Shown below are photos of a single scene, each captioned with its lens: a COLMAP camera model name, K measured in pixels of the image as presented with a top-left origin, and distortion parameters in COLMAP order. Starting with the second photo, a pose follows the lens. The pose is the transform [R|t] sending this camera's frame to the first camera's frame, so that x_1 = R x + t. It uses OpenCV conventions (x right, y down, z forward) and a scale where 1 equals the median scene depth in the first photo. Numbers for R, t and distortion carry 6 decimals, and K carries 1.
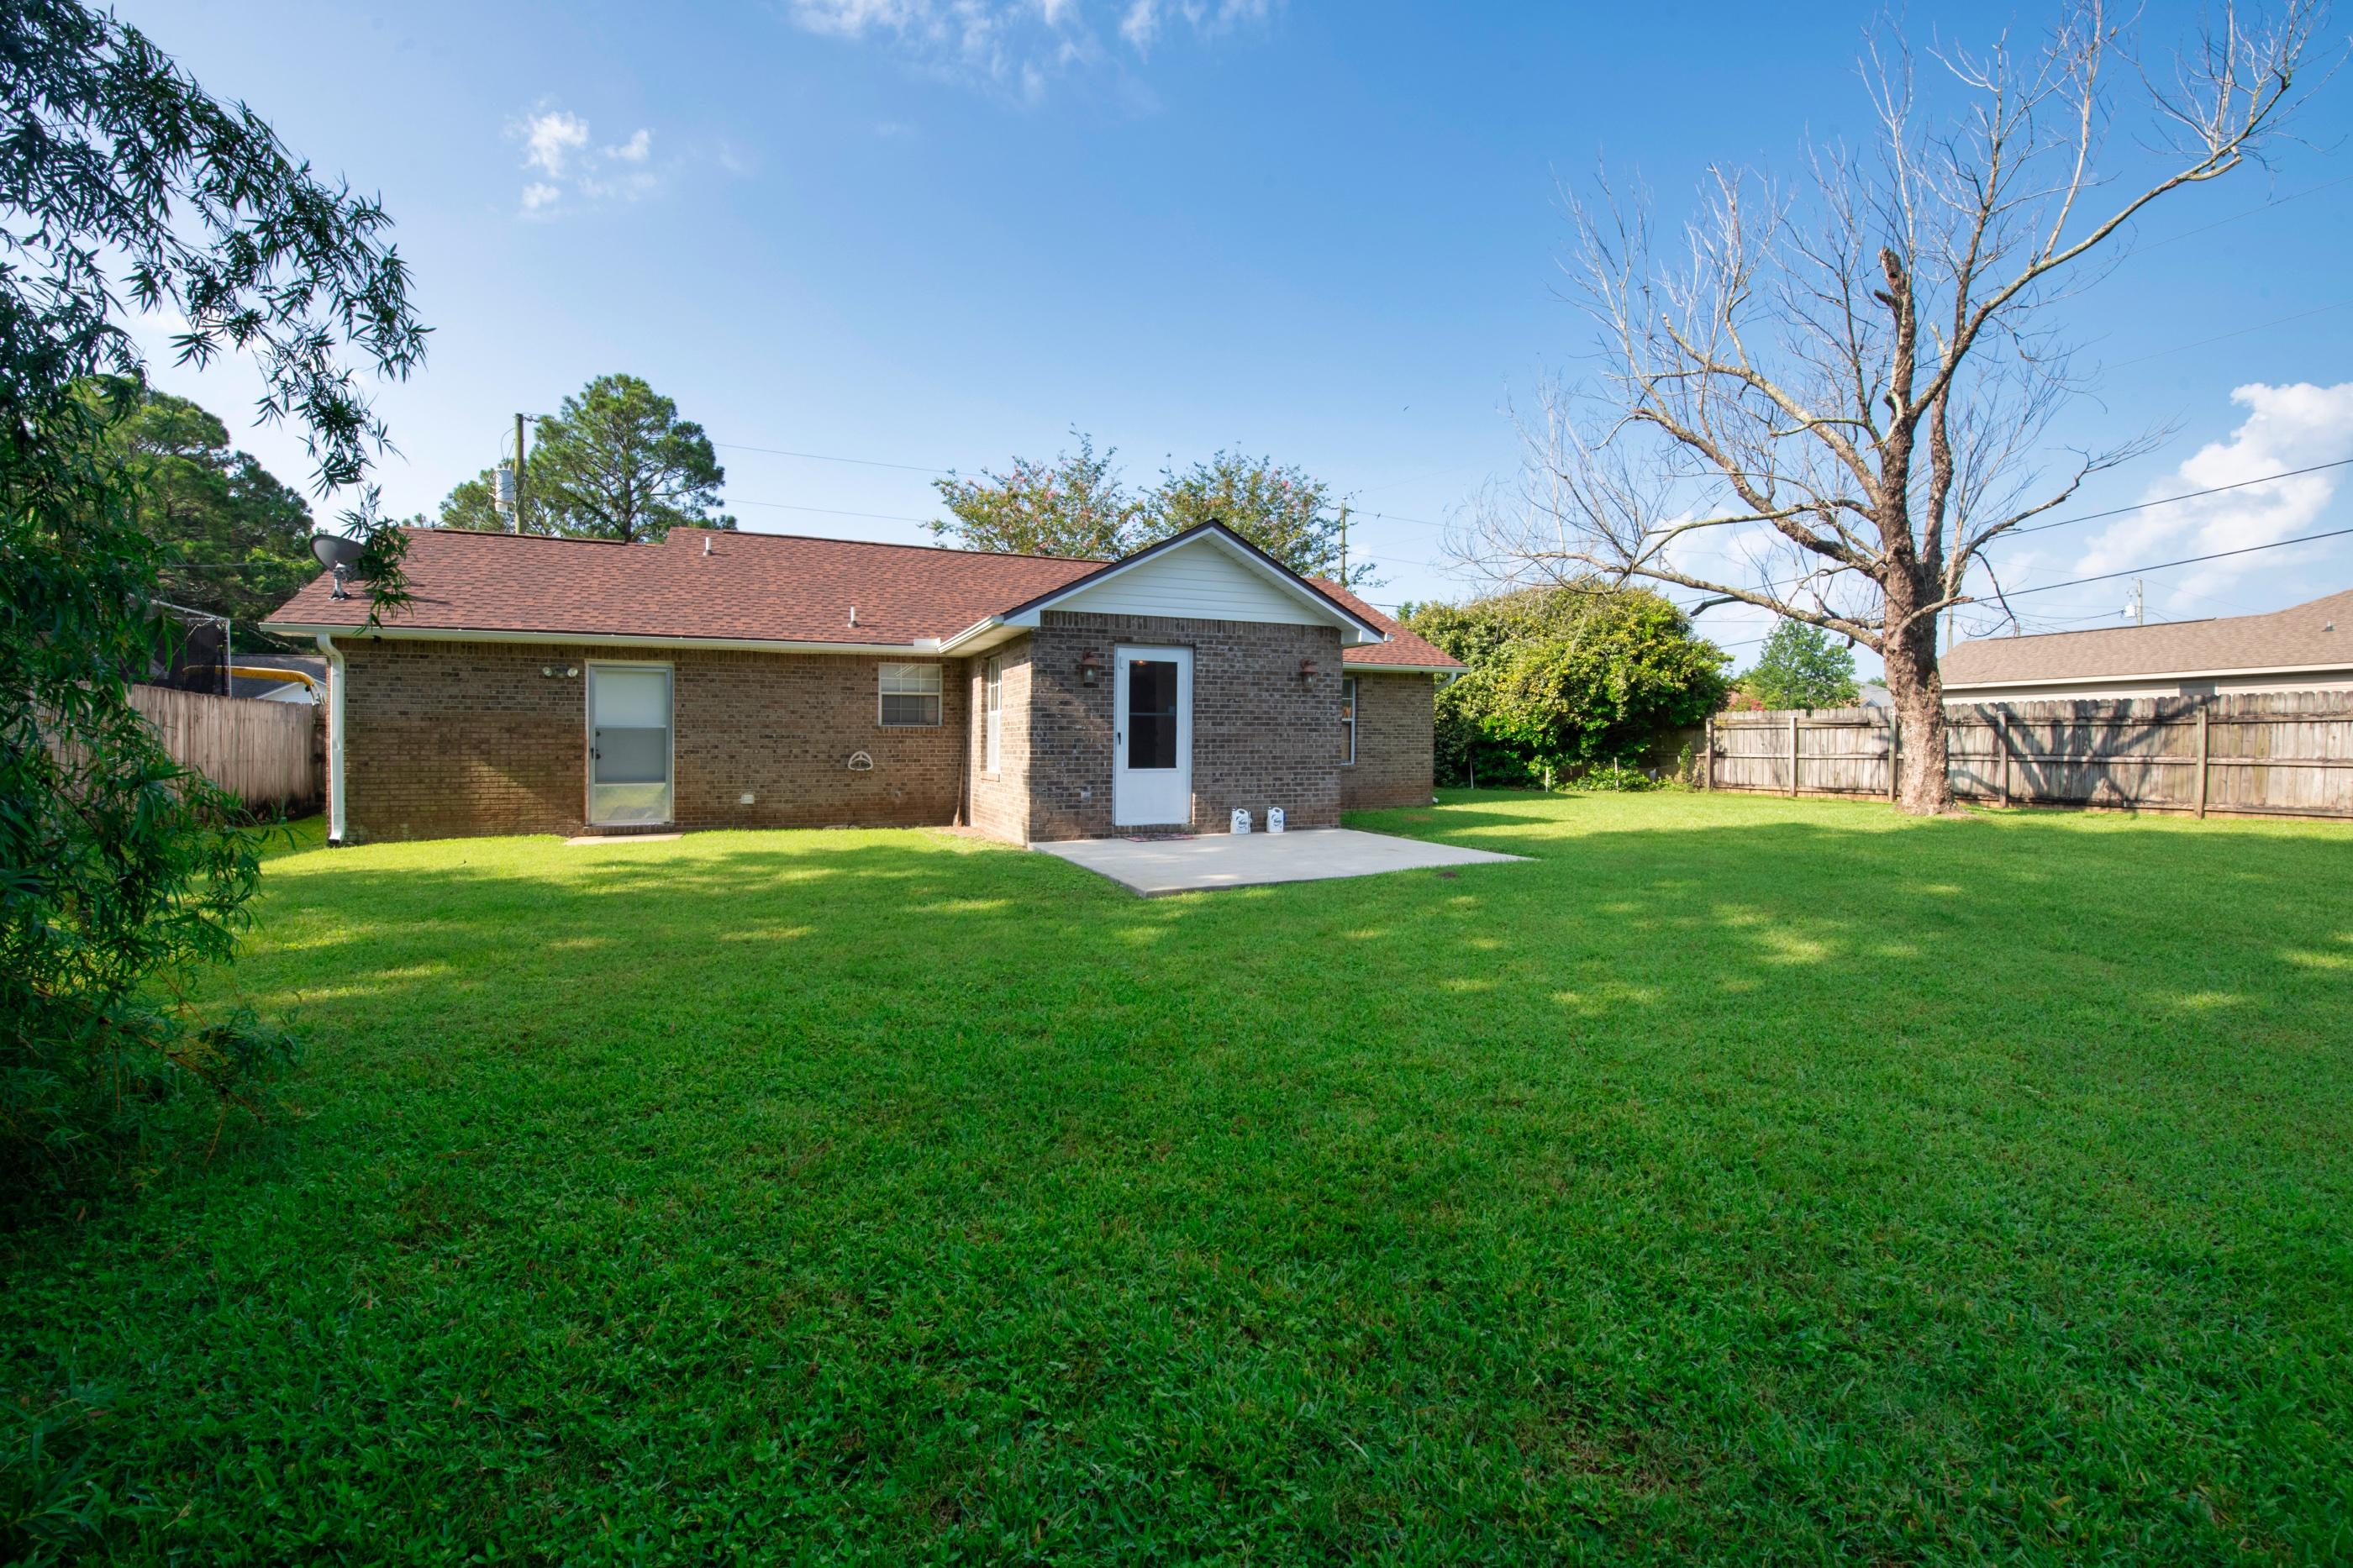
lens RADIAL K [[970.5, 0, 1185.0], [0, 970.5, 777.6], [0, 0, 1]] dist [-0.000759, 0.000107]
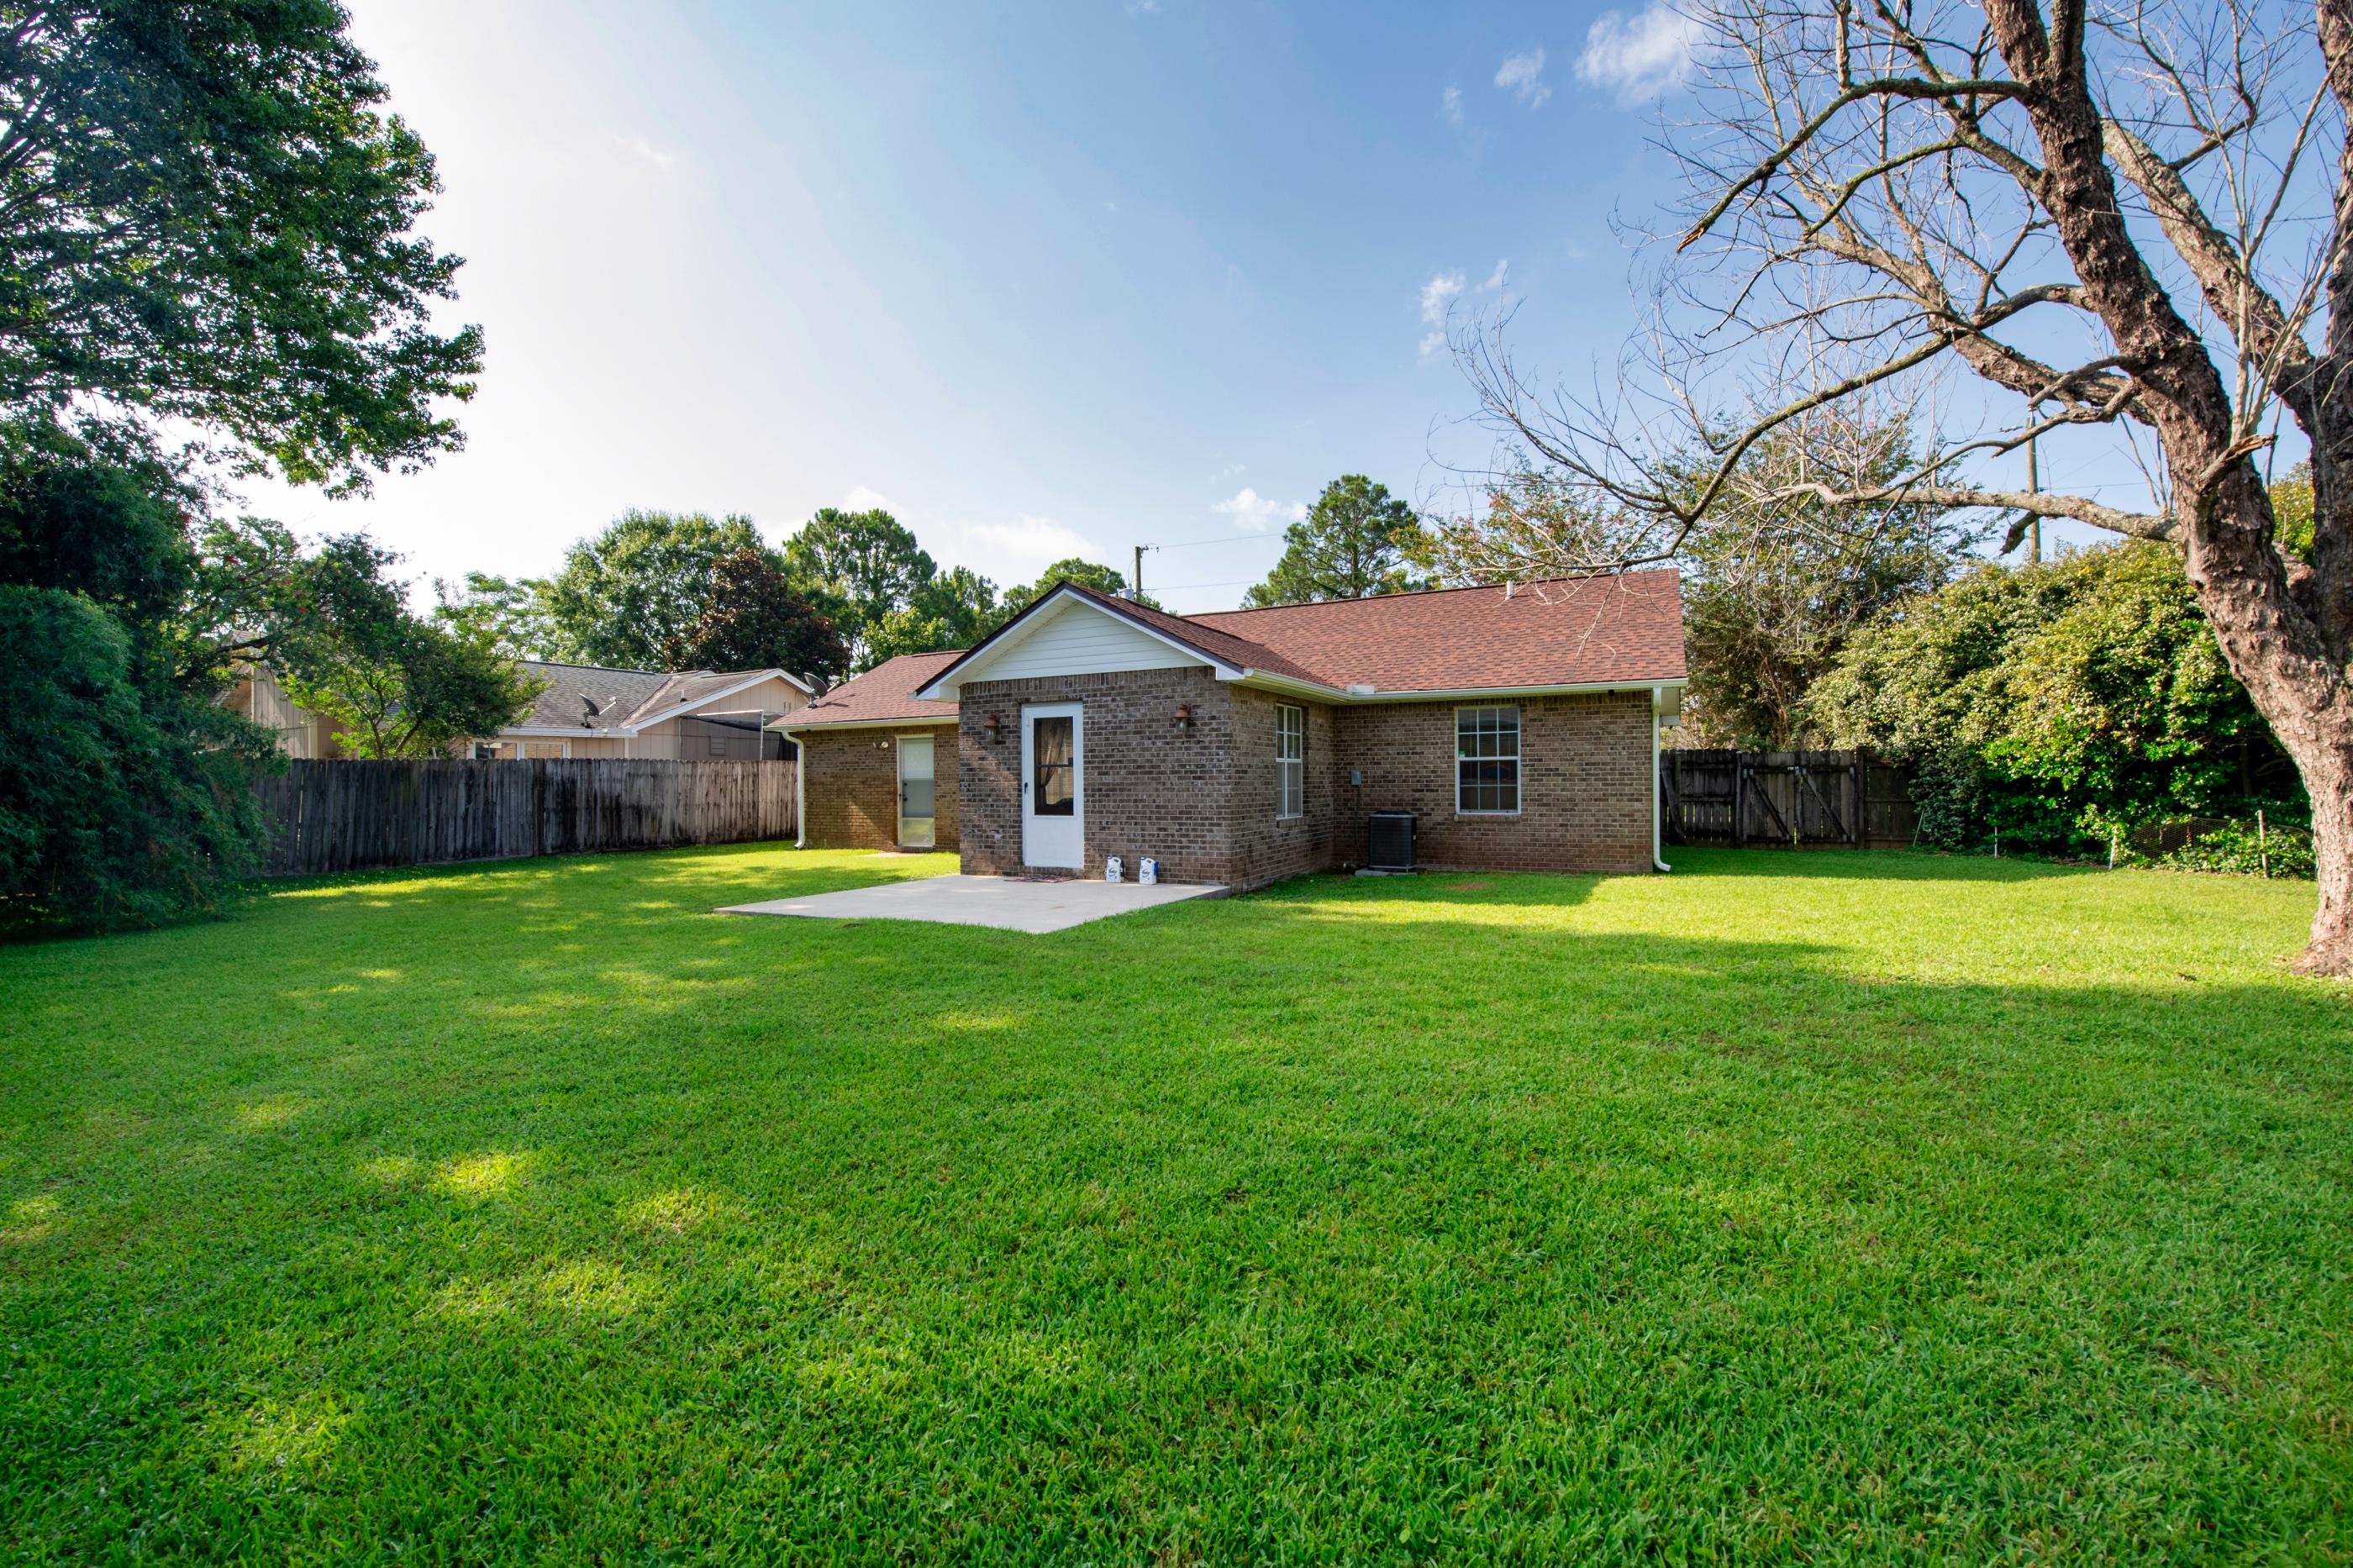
lens RADIAL K [[970.5, 0, 1185.0], [0, 970.5, 777.6], [0, 0, 1]] dist [-0.000759, 0.000107]
pose [[0.632684, -0.009711, -0.774349, 0.865891], [-0.018706, 0.999438, -0.027817, -0.023279], [0.774184, 0.032084, 0.632147, 0.407084]]
